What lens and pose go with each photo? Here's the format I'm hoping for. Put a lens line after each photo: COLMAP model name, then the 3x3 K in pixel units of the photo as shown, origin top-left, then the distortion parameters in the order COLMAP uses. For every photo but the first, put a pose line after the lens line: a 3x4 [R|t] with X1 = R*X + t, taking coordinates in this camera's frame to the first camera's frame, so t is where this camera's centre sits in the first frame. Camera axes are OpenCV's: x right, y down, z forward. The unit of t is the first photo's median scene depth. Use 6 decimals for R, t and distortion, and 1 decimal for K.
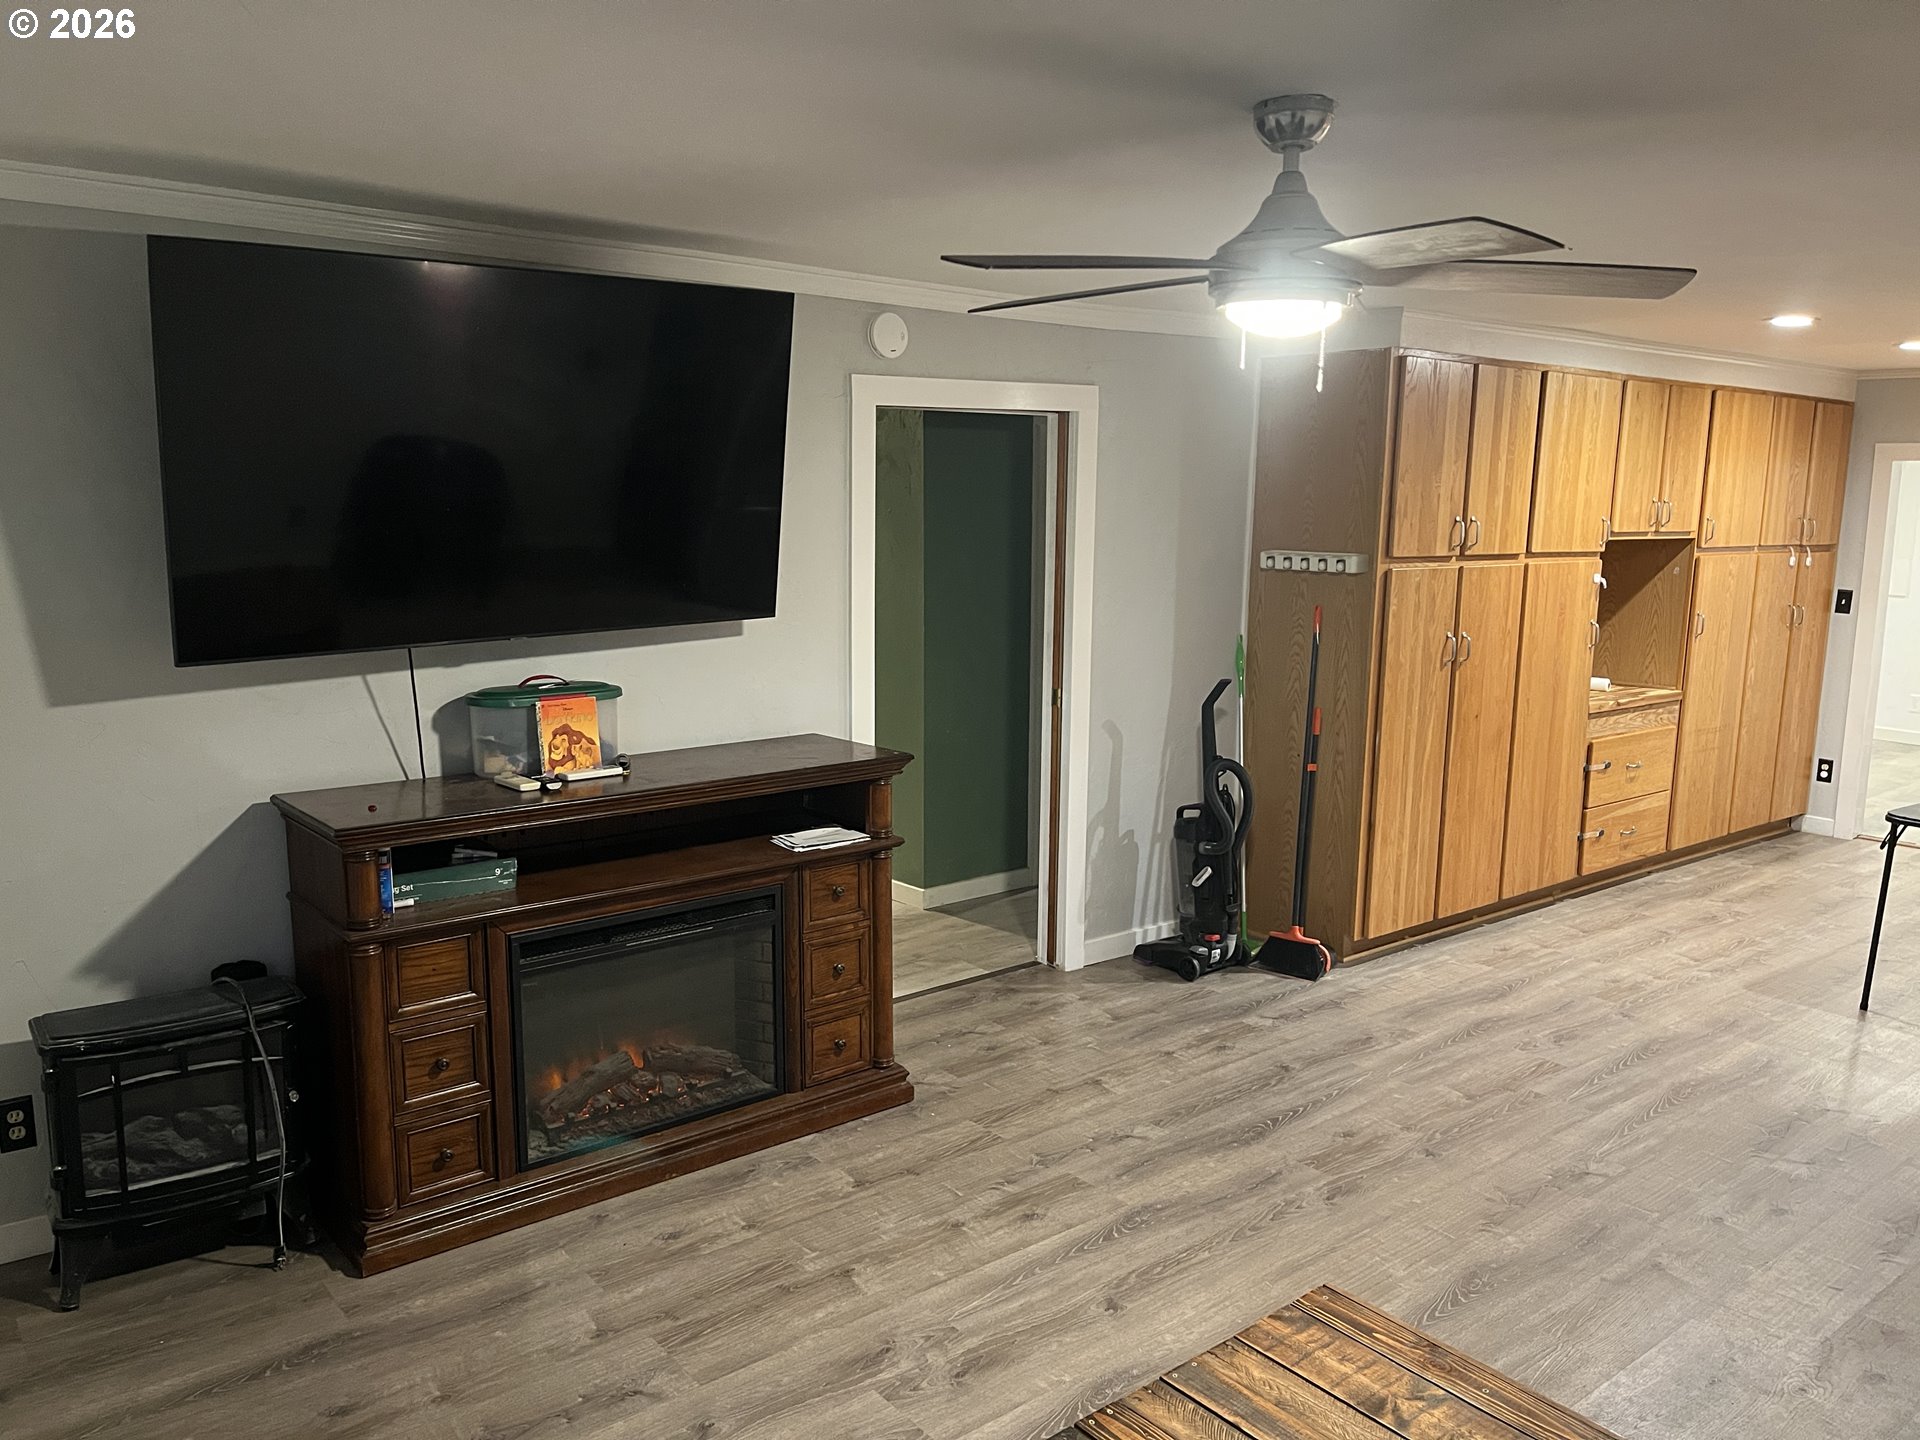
lens RADIAL K [[1441.6, 0, 964.2], [0, 1441.6, 733.8], [0, 0, 1]] dist [0.087500, -0.112844]
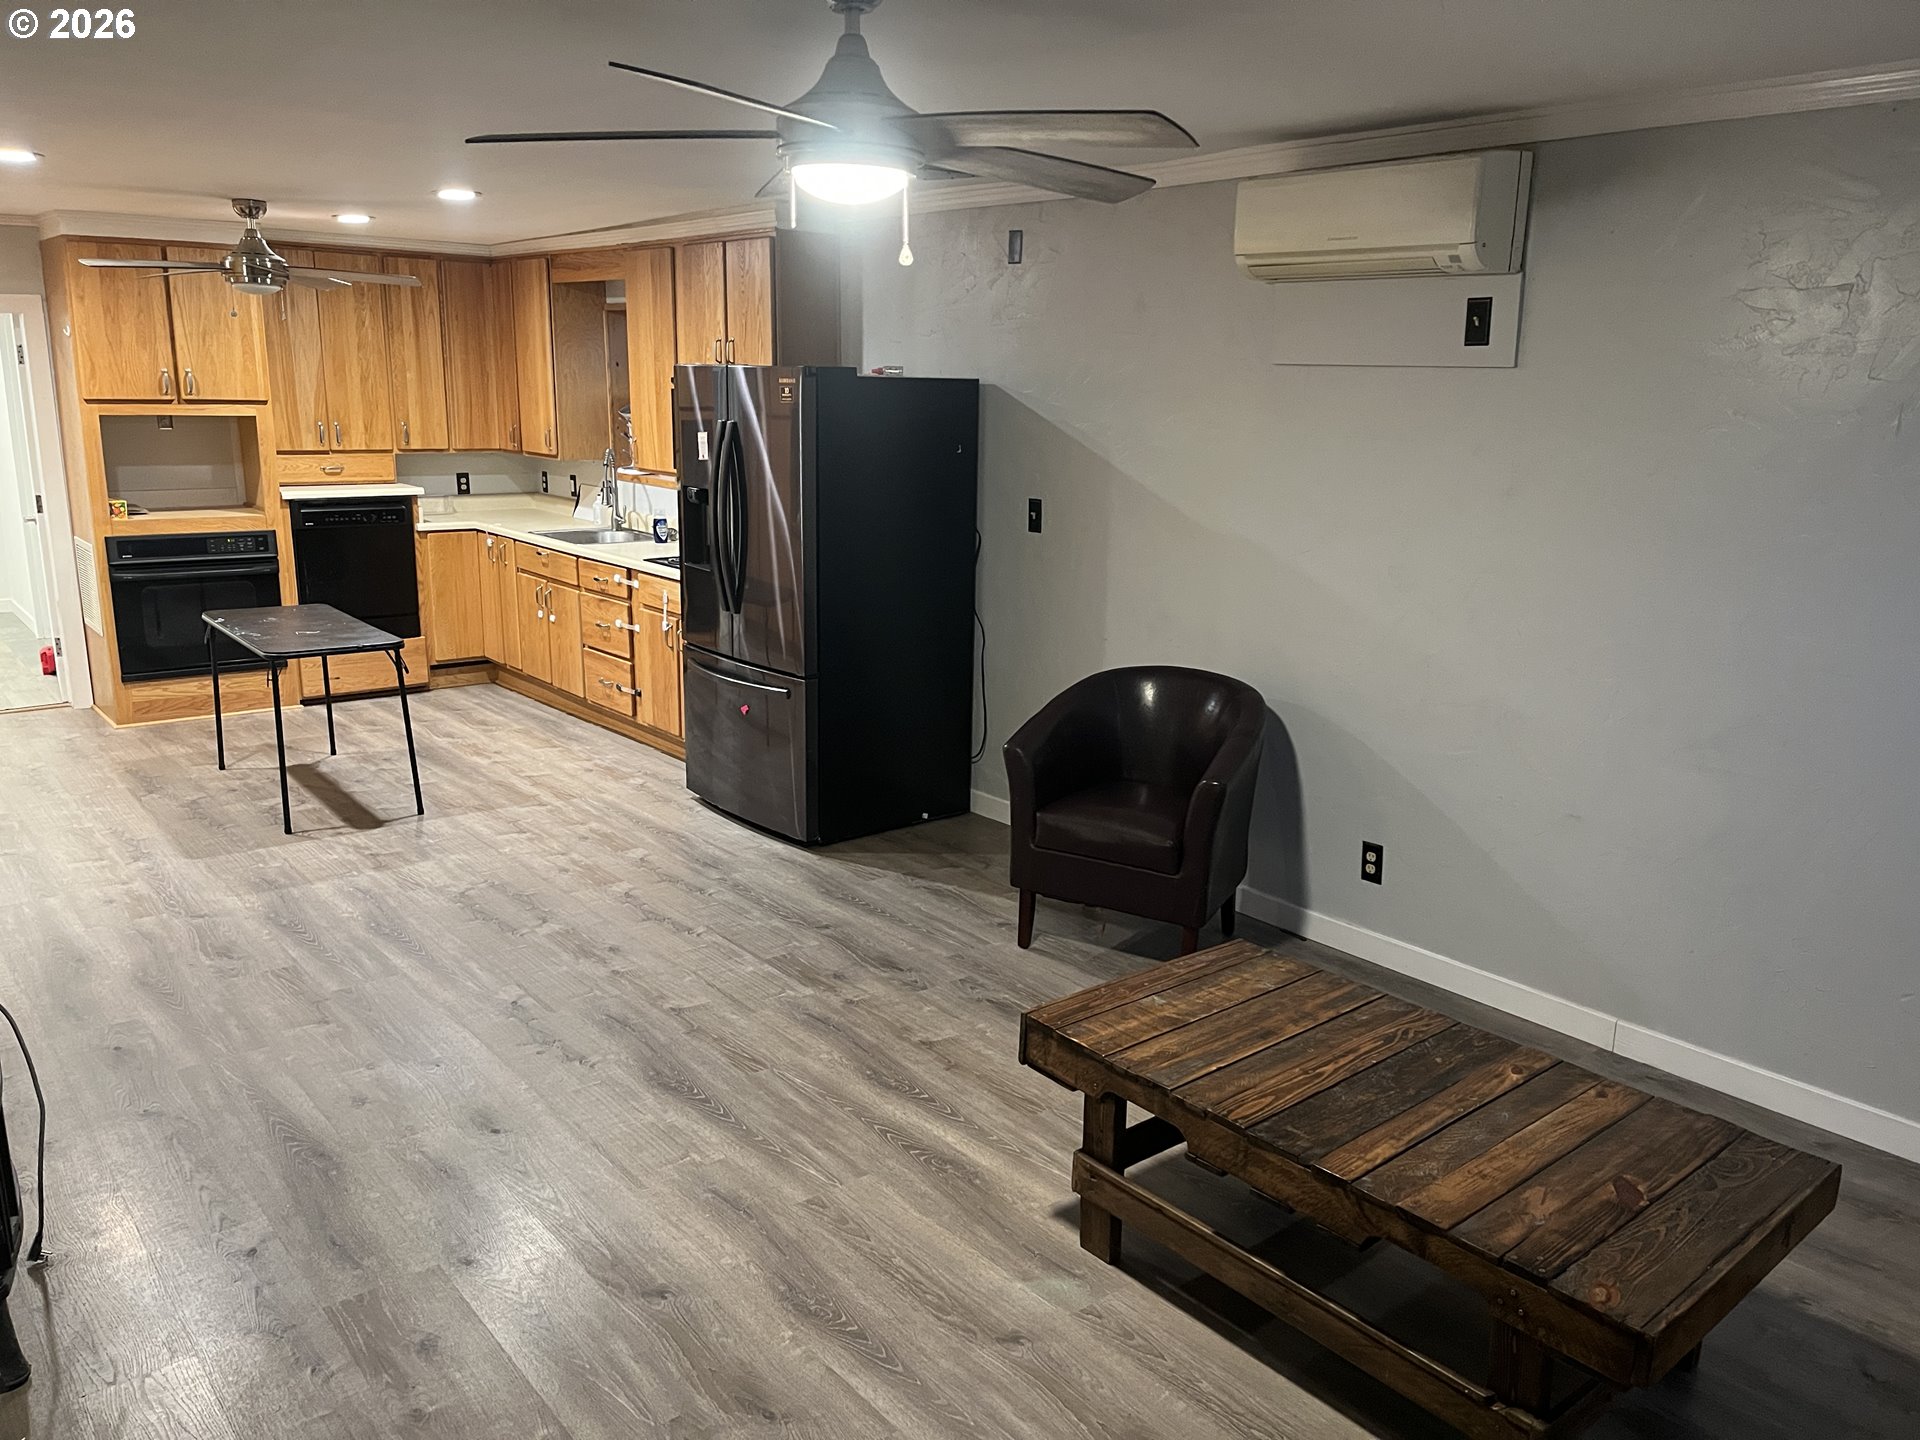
lens RADIAL K [[1441.6, 0, 964.2], [0, 1441.6, 733.8], [0, 0, 1]] dist [0.087500, -0.112844]
pose [[-0.007530, -0.249502, 0.968345, -0.487640], [0.149046, 0.957275, 0.247809, -0.089023], [-0.988802, 0.146193, 0.029979, 0.538436]]
